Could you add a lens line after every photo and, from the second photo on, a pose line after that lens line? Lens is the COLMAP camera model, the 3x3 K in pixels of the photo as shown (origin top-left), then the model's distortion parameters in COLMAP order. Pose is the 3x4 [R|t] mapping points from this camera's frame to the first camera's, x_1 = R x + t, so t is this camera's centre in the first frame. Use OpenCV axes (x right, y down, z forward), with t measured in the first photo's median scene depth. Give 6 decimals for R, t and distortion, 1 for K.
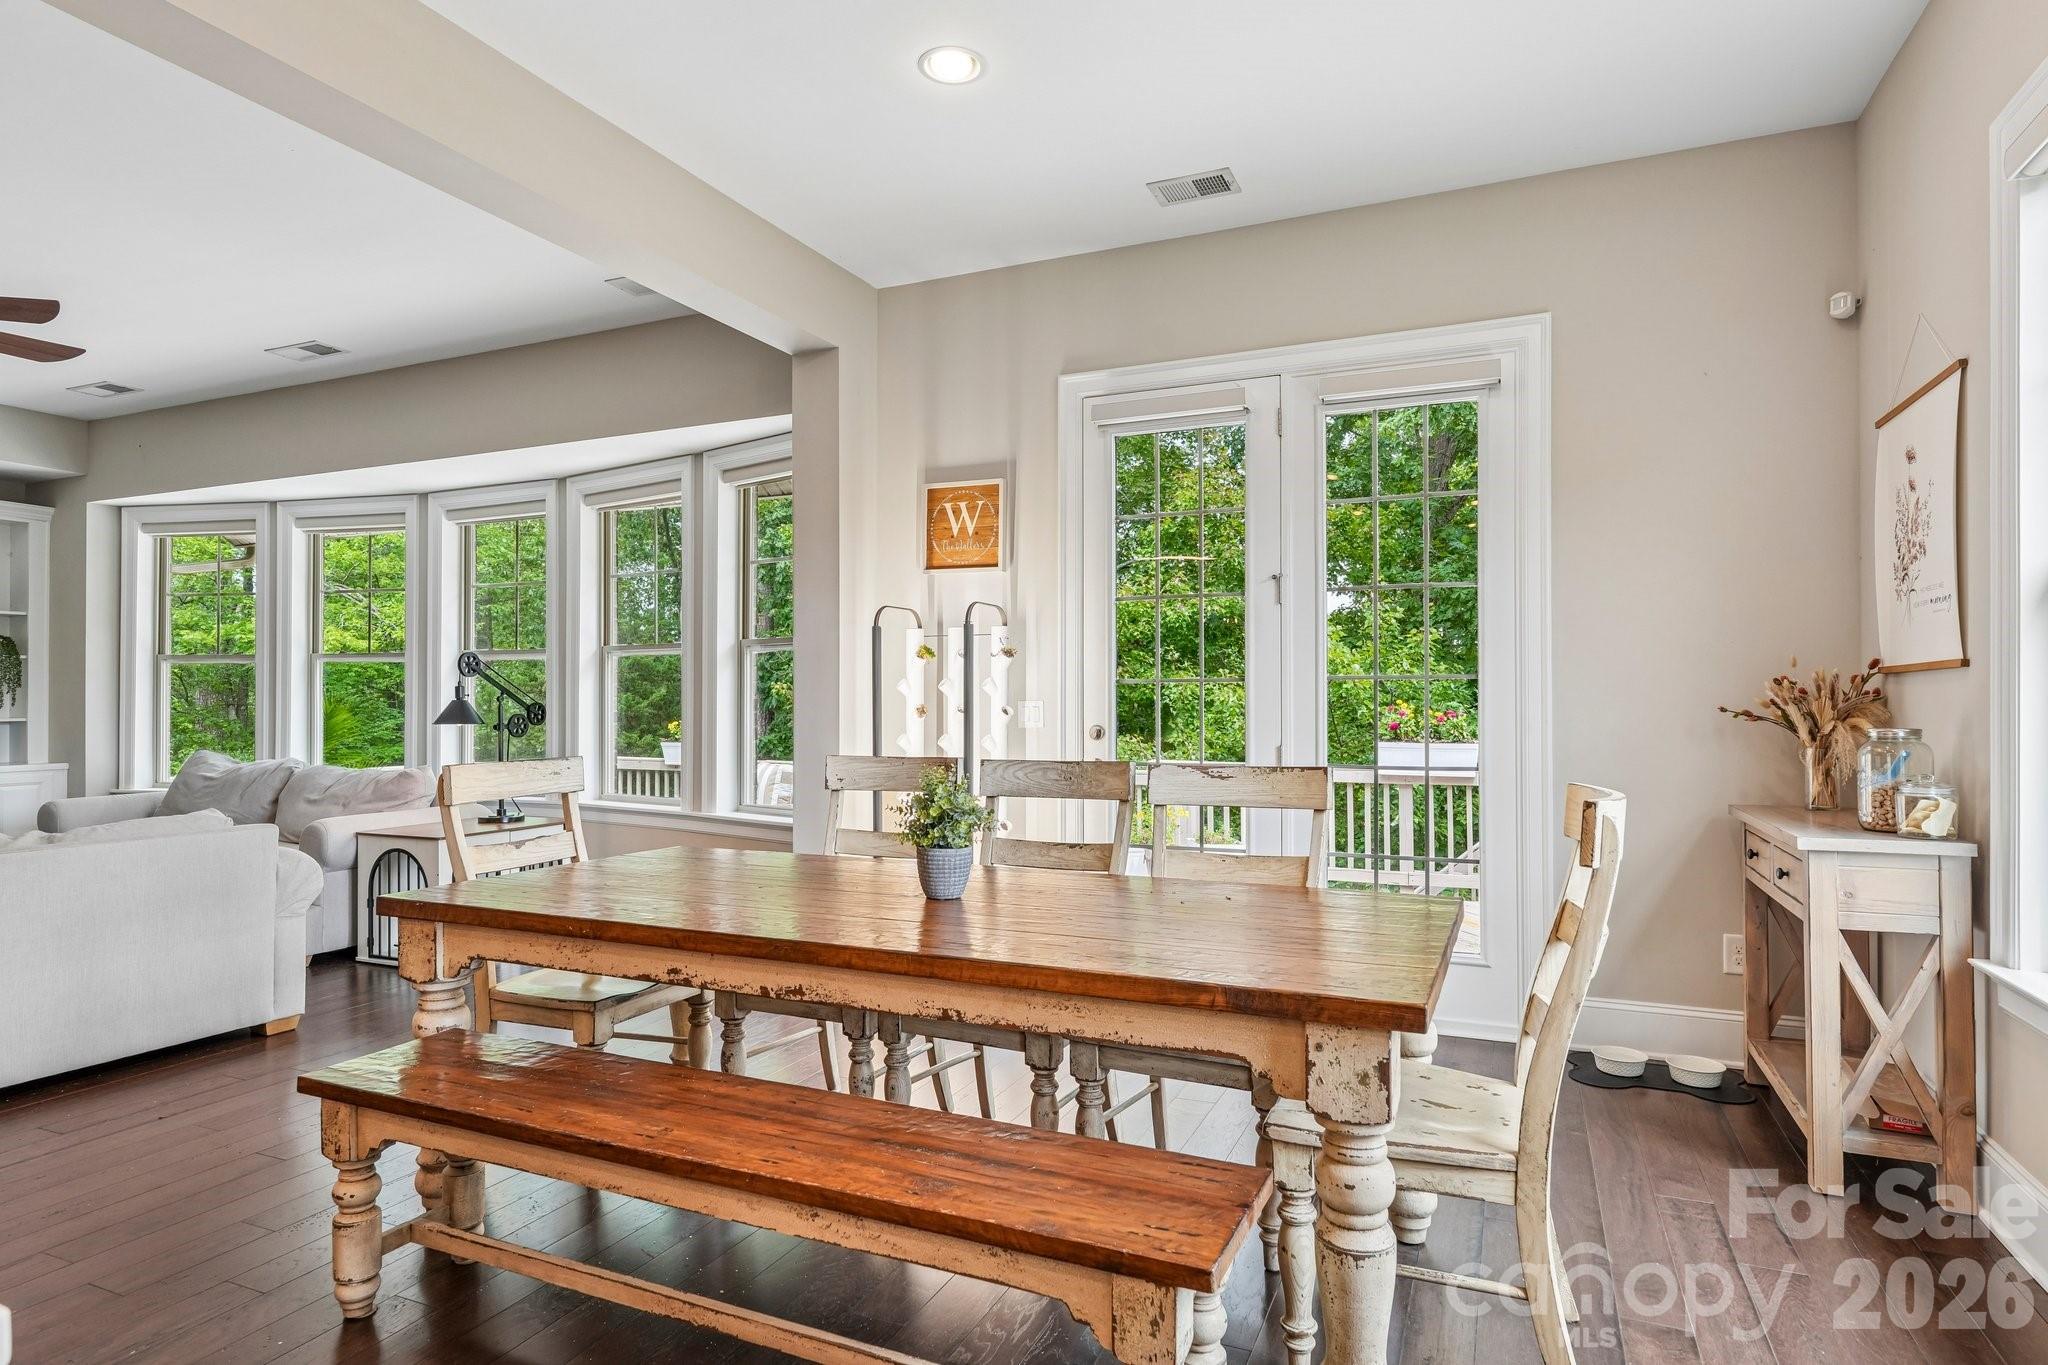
lens RADIAL K [[1116.8, 0, 1023.3], [0, 1116.8, 690.3], [0, 0, 1]] dist [-0.003857, -0.000109]
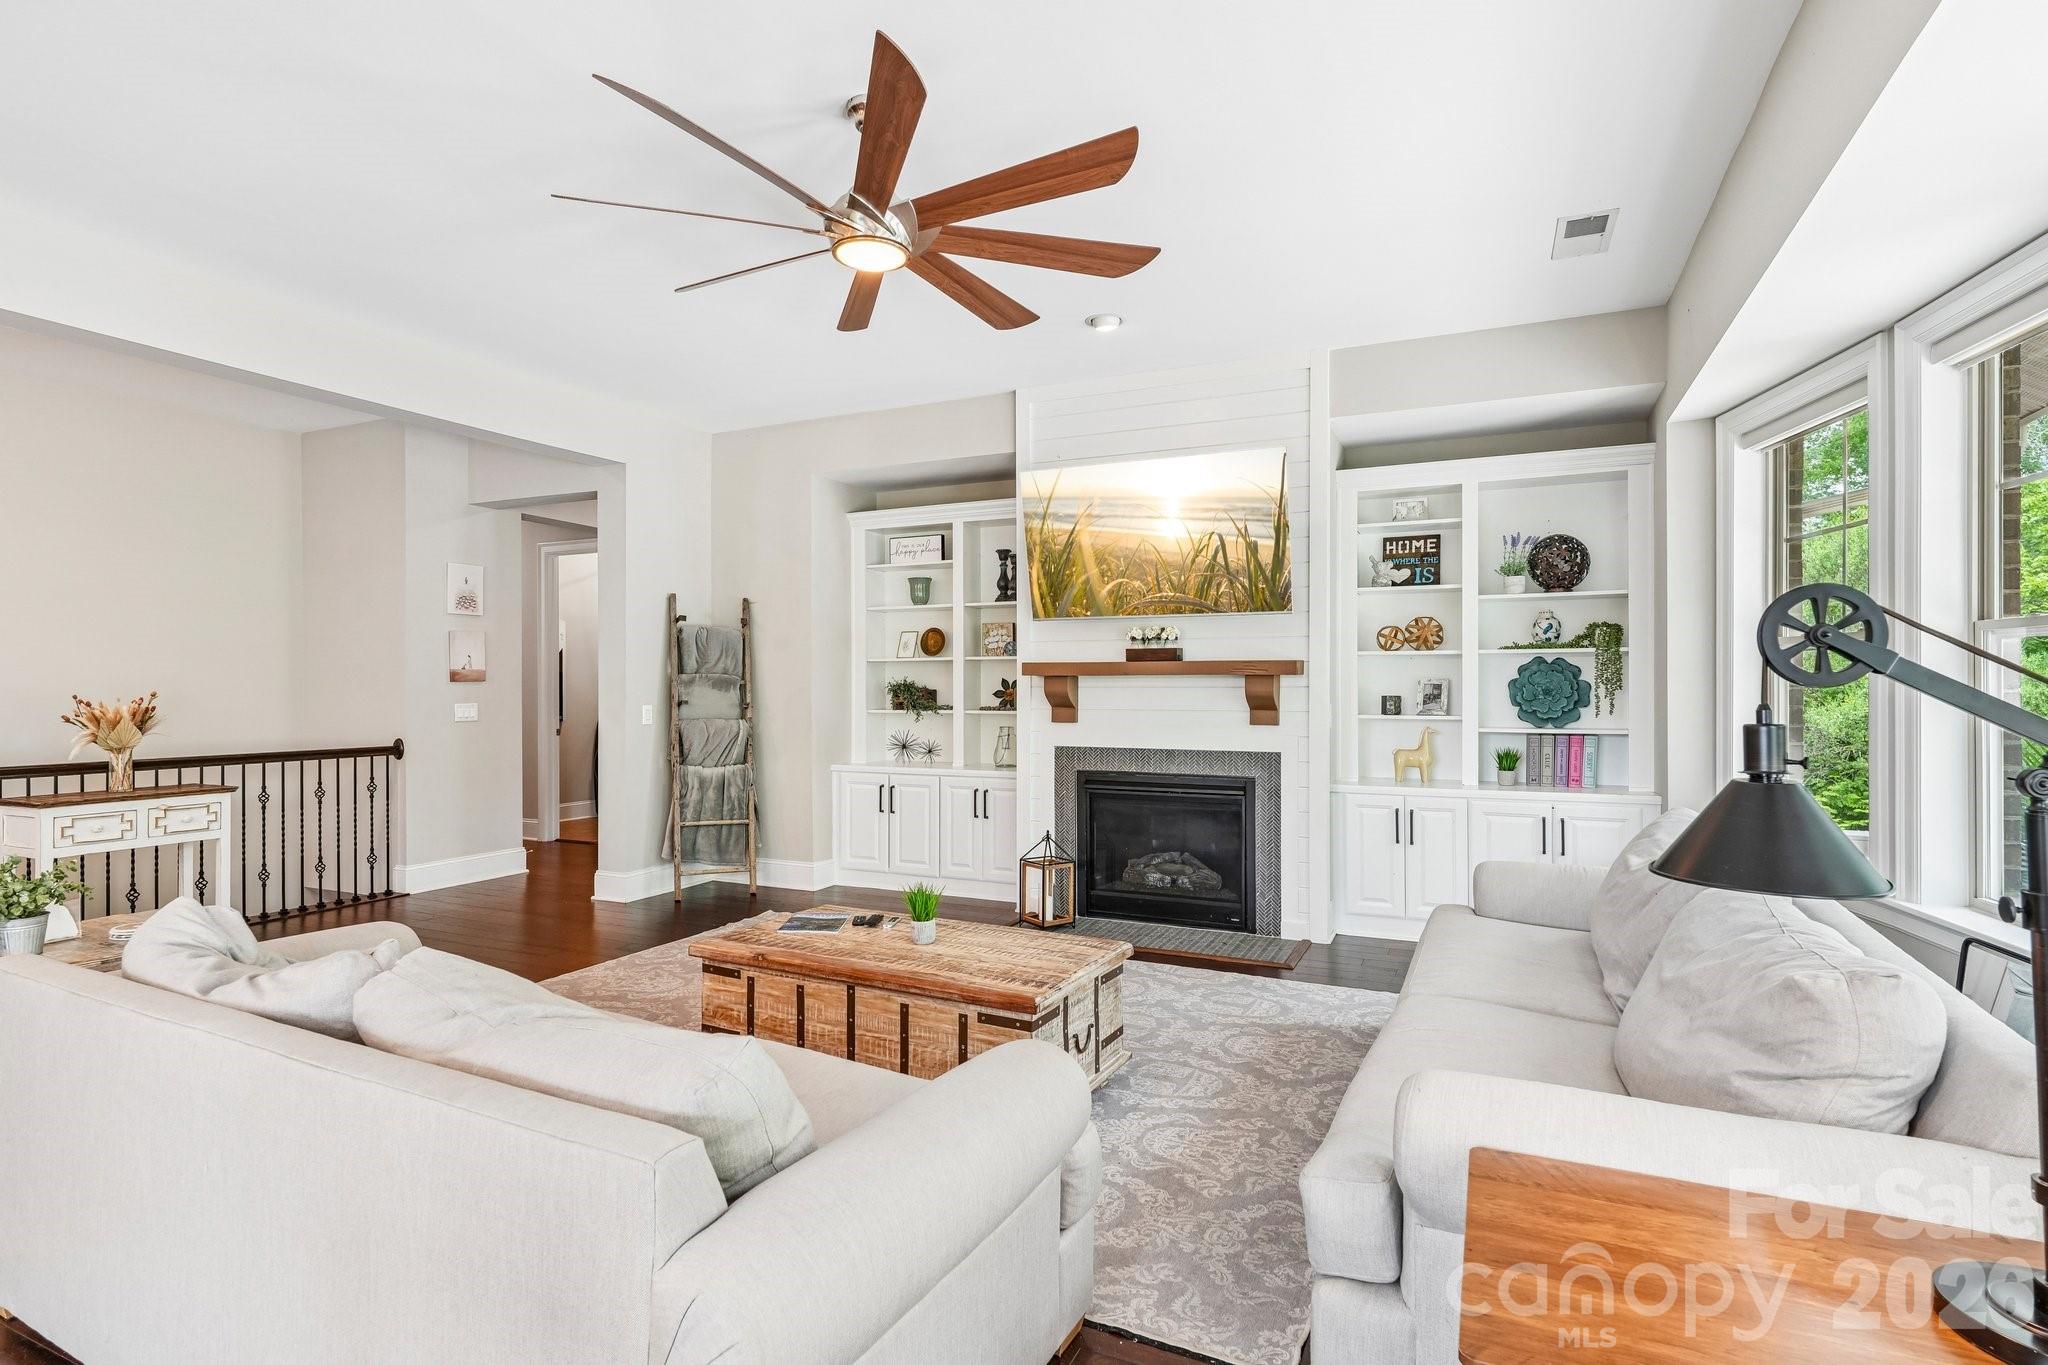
lens RADIAL K [[1000.8, 0, 1026.2], [0, 1000.8, 689.2], [0, 0, 1]] dist [-0.000180, 0.001943]
pose [[-0.020621, 0.004273, -0.999778, -0.343170], [0.009502, 0.999947, 0.004078, -0.015631], [0.999742, -0.009416, -0.020660, 0.992929]]
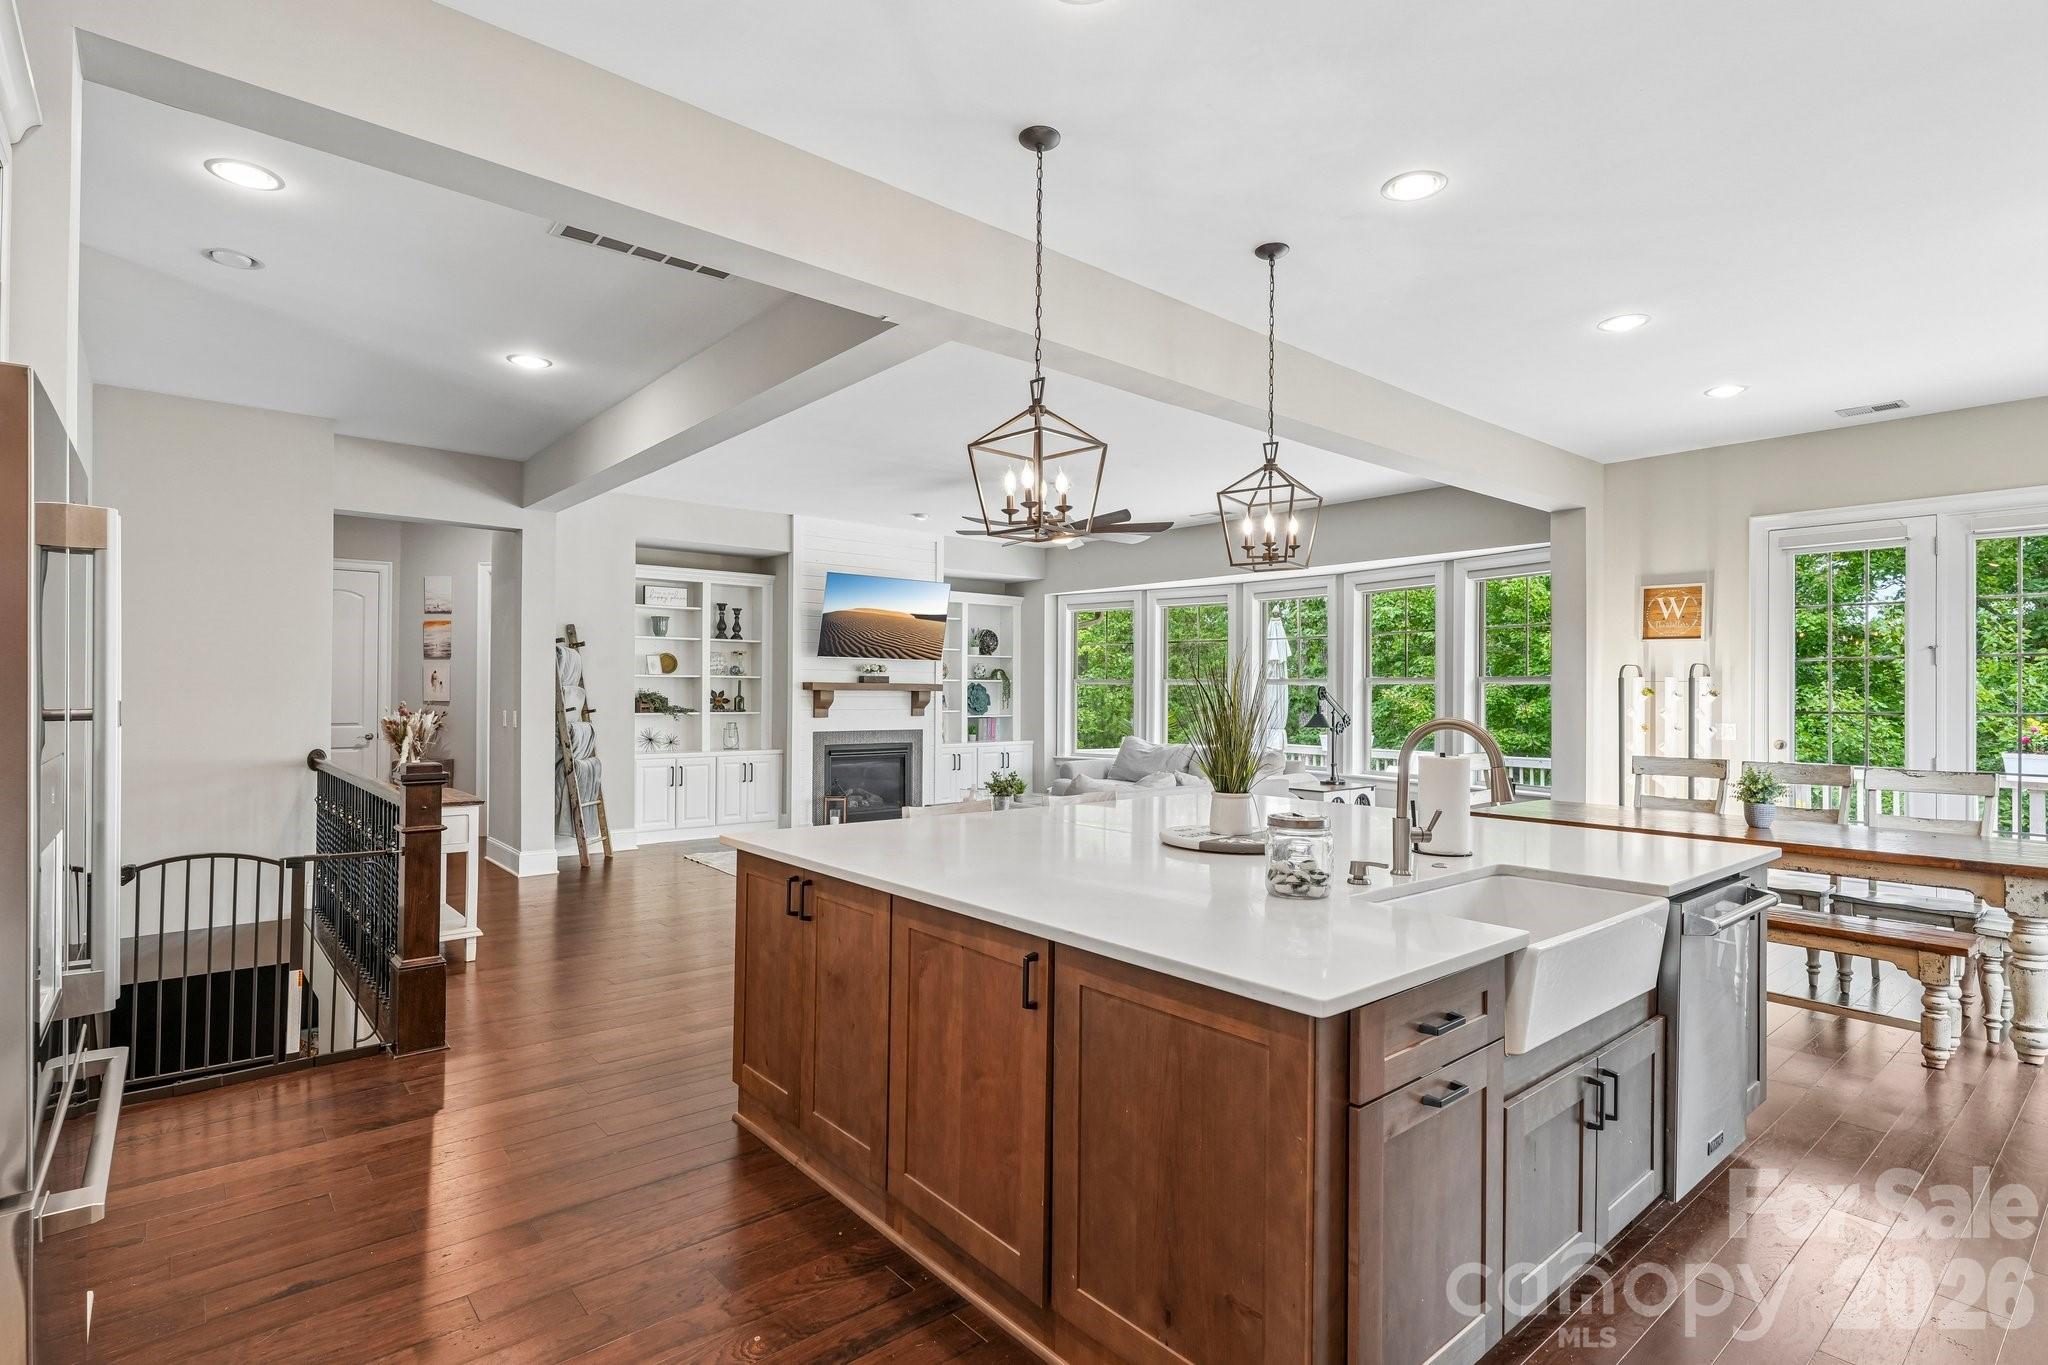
lens RADIAL K [[1000.8, 0, 1032.2], [0, 1000.8, 682.2], [0, 0, 1]] dist [-0.000180, 0.001943]
pose [[0.901097, 0.003102, -0.433605, -0.264054], [-0.003321, 0.999994, 0.000253, -0.045521], [0.433604, 0.001212, 0.901103, -0.704432]]
